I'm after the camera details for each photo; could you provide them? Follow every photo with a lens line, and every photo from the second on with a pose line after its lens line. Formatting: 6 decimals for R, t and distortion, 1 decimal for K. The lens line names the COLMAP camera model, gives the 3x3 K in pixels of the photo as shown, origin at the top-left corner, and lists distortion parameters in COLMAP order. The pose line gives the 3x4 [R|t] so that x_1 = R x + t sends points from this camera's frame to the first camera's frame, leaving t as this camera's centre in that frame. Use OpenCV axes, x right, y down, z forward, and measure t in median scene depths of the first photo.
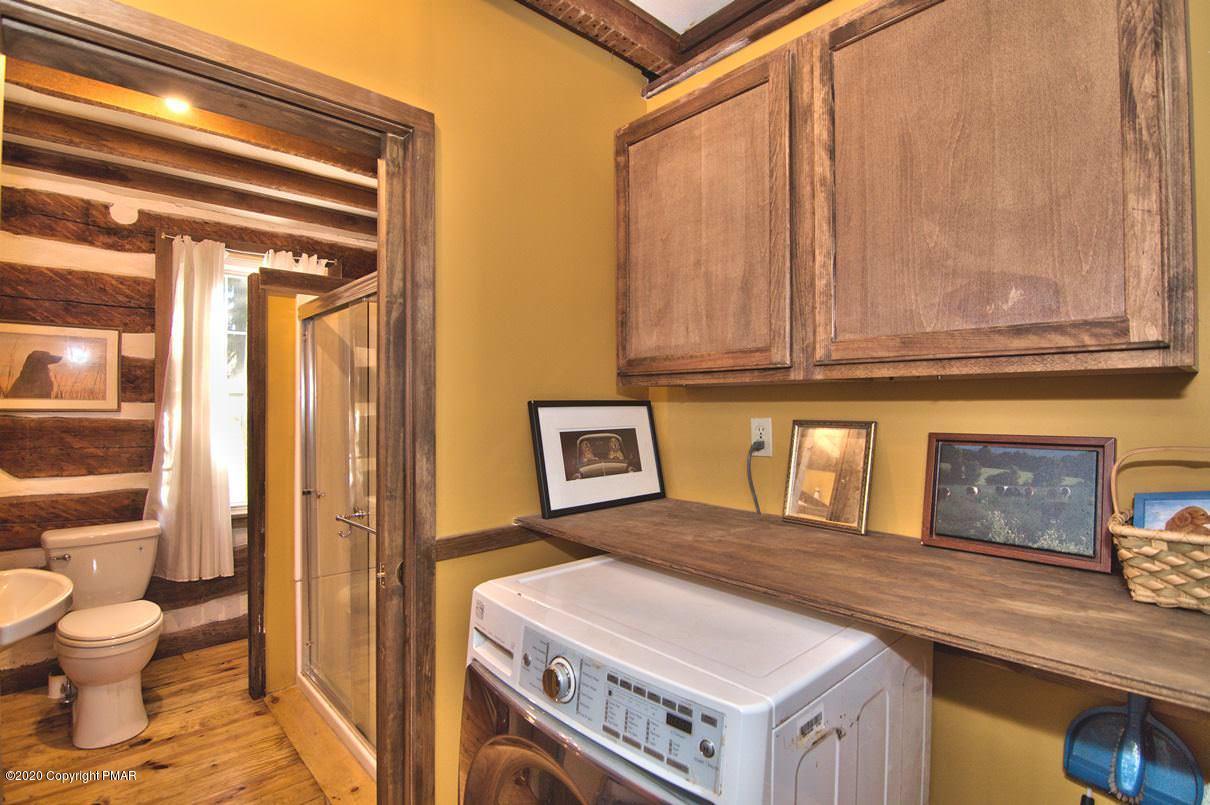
lens RADIAL K [[578.4, 0, 604.3], [0, 578.4, 406.6], [0, 0, 1]] dist [-0.008840, -0.008501]
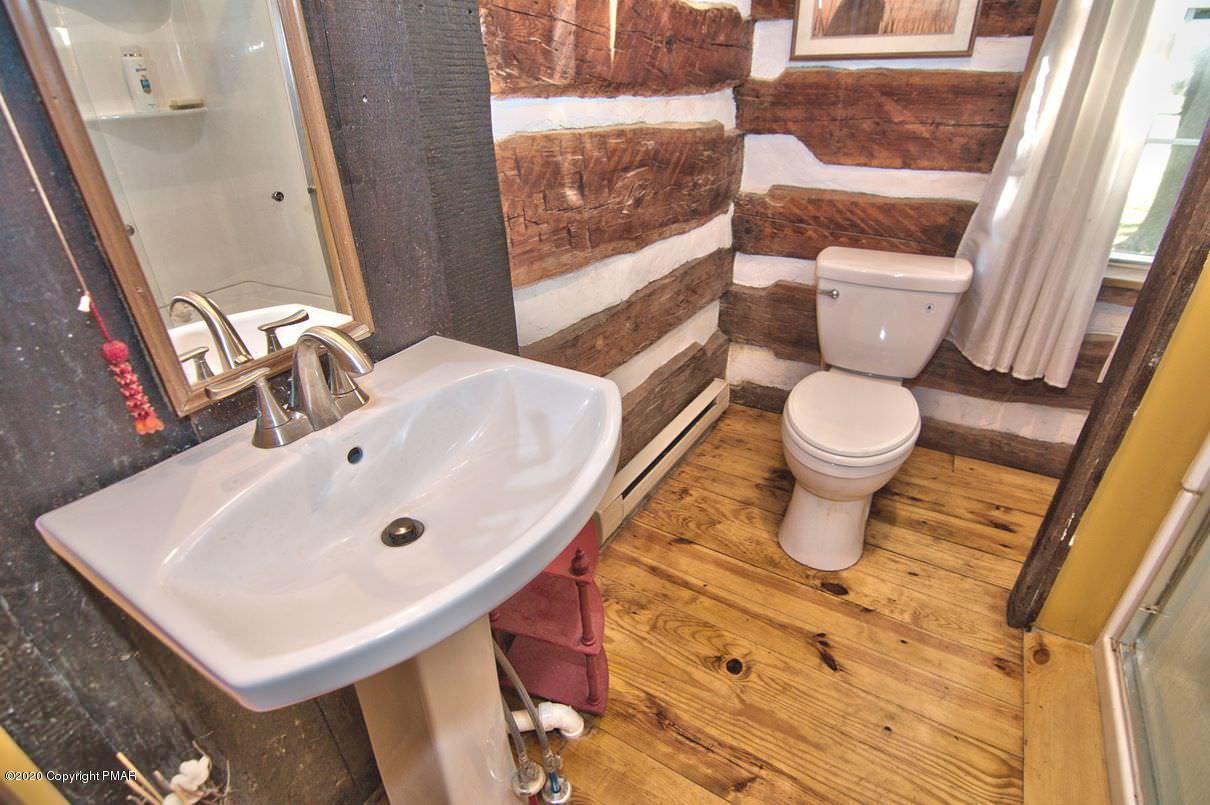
lens RADIAL K [[578.4, 0, 604.7], [0, 578.4, 400.3], [0, 0, 1]] dist [-0.008840, -0.008501]
pose [[0.269534, 0.458138, -0.847031, -0.320239], [0.027448, 0.875571, 0.482309, 0.025388], [0.962600, -0.153248, 0.223421, 0.491029]]
